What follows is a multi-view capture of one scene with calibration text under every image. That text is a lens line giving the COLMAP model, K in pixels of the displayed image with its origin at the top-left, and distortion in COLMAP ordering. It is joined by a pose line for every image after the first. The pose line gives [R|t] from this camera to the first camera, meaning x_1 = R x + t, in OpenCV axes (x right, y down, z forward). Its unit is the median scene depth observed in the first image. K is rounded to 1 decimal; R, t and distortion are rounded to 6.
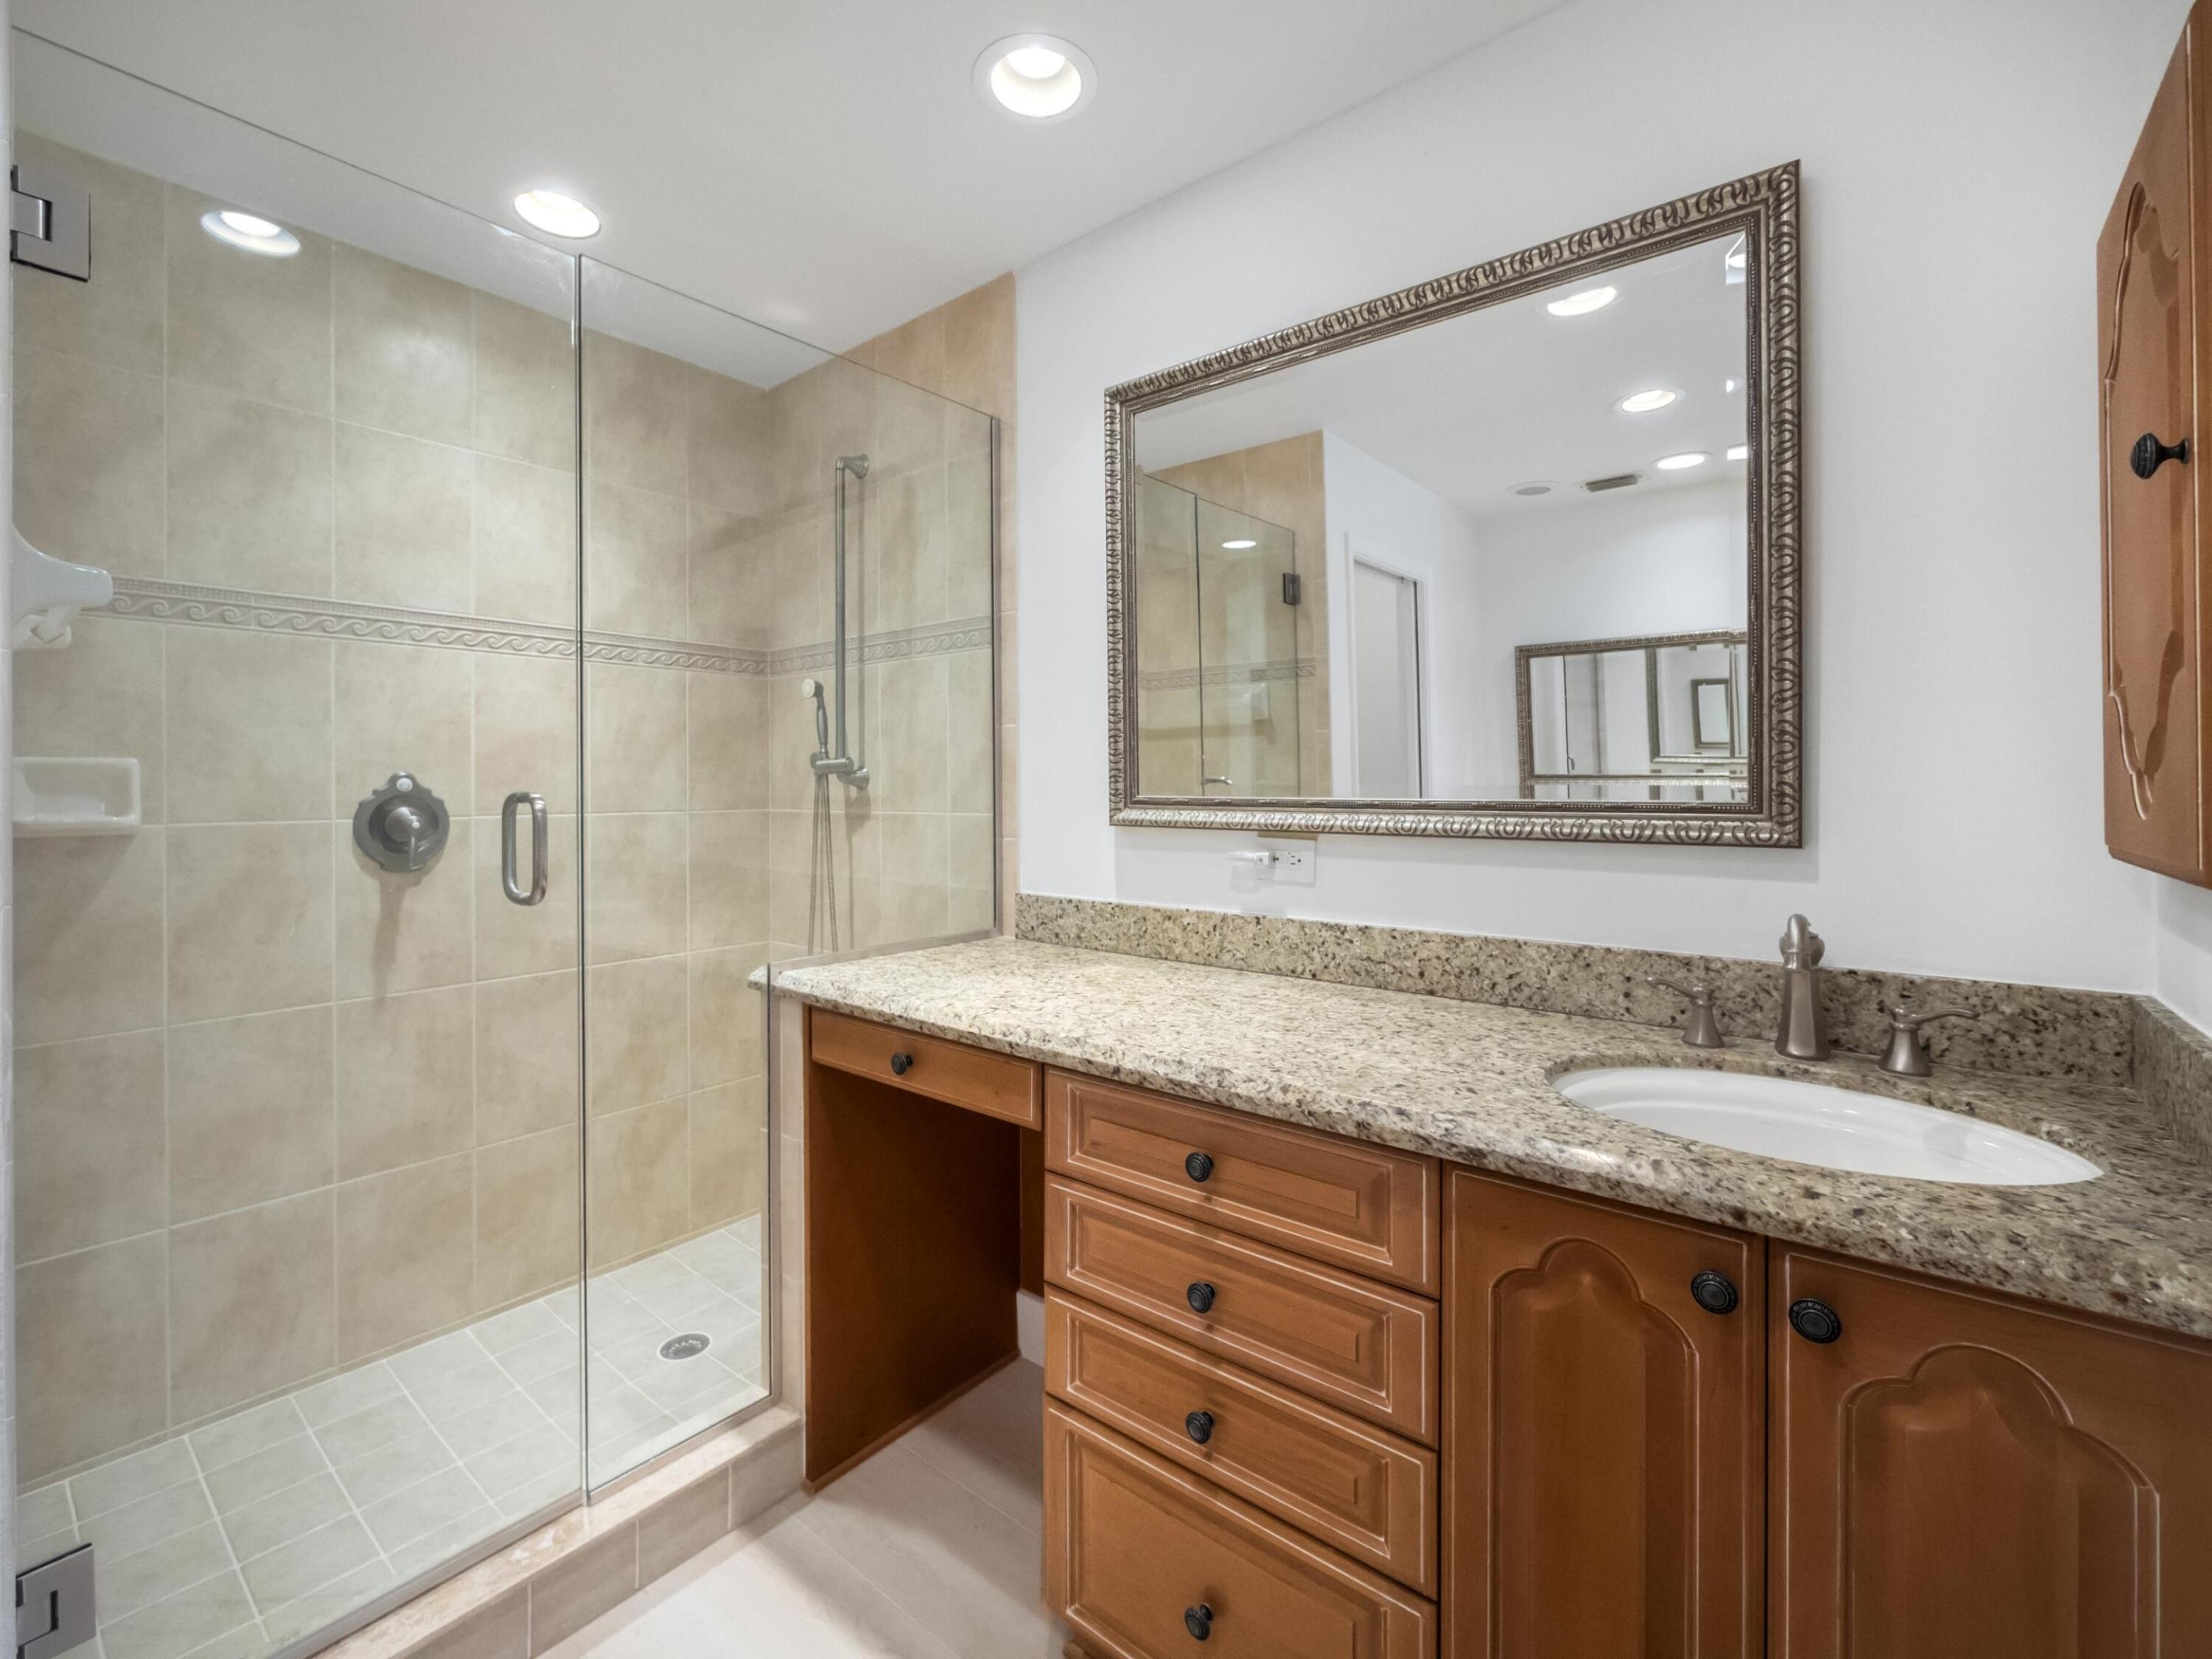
lens RADIAL K [[962.2, 0, 1103.4], [0, 962.2, 809.3], [0, 0, 1]] dist [-0.000538, -0.000268]
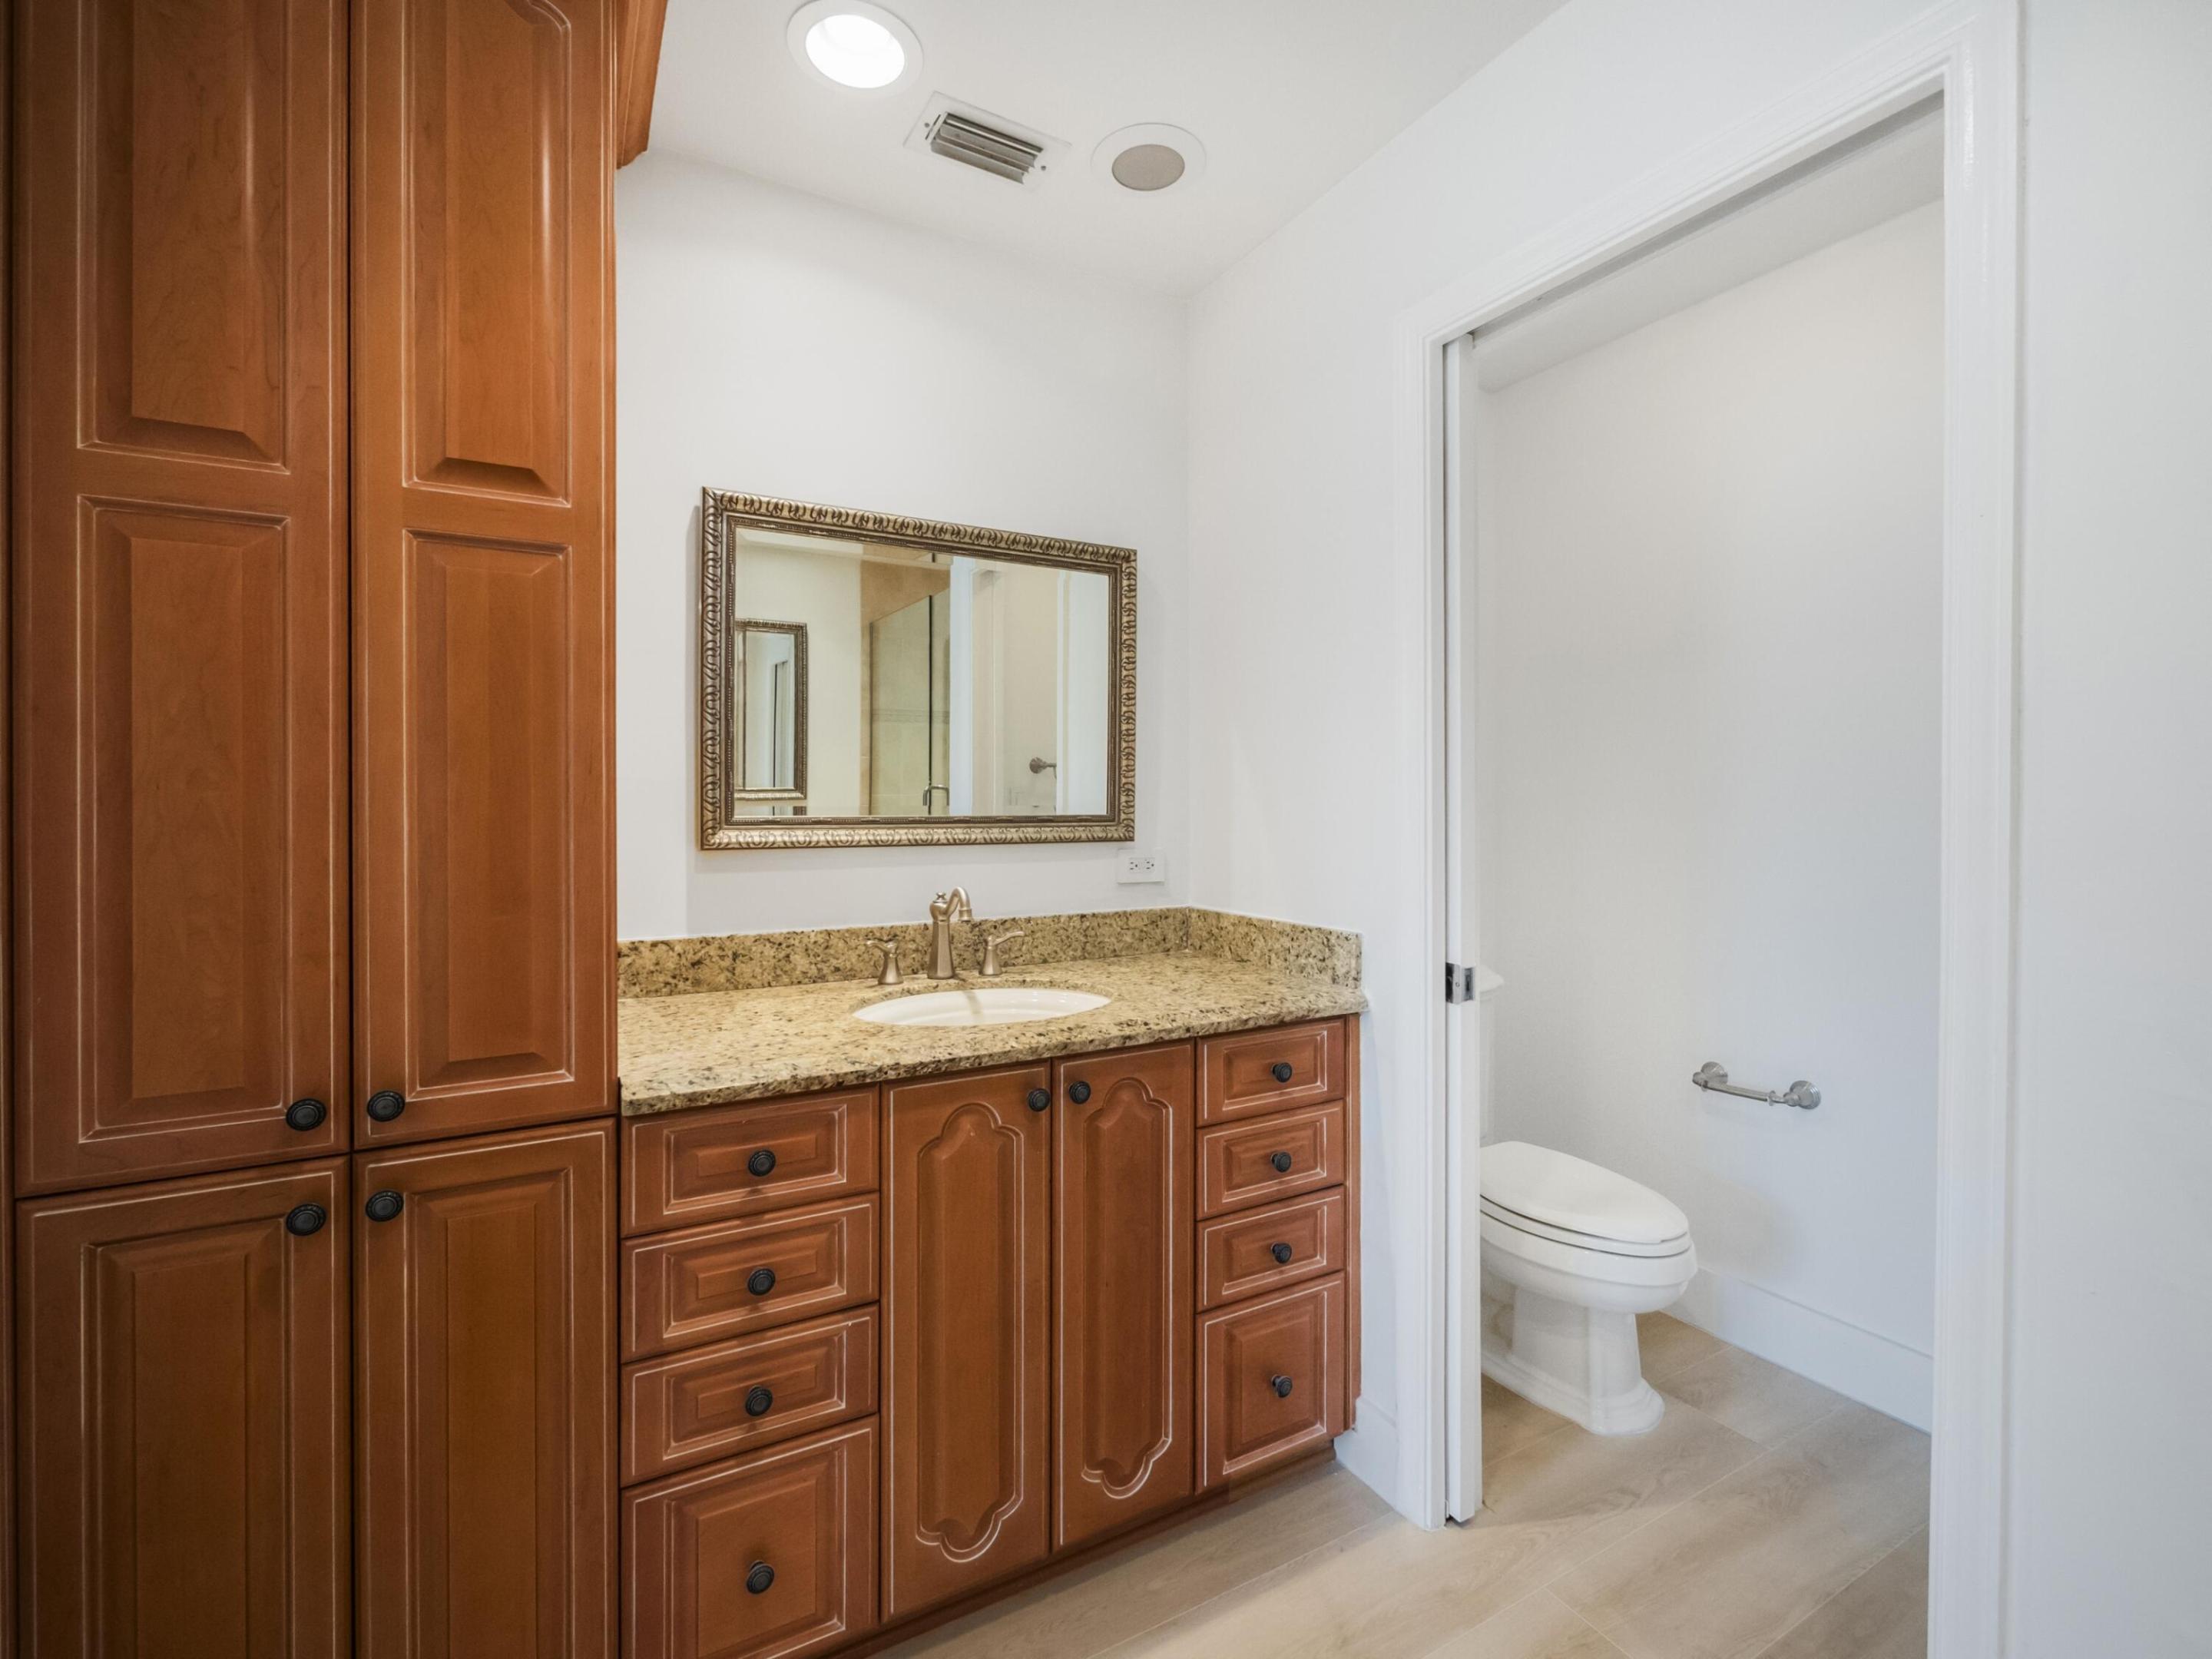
lens RADIAL K [[962.2, 0, 1106.3], [0, 962.2, 813.7], [0, 0, 1]] dist [-0.000538, -0.000268]
pose [[0.347856, -0.009147, 0.937503, -0.925719], [0.017170, 0.999847, 0.003385, -0.018135], [-0.937391, 0.014919, 0.347960, 0.254745]]
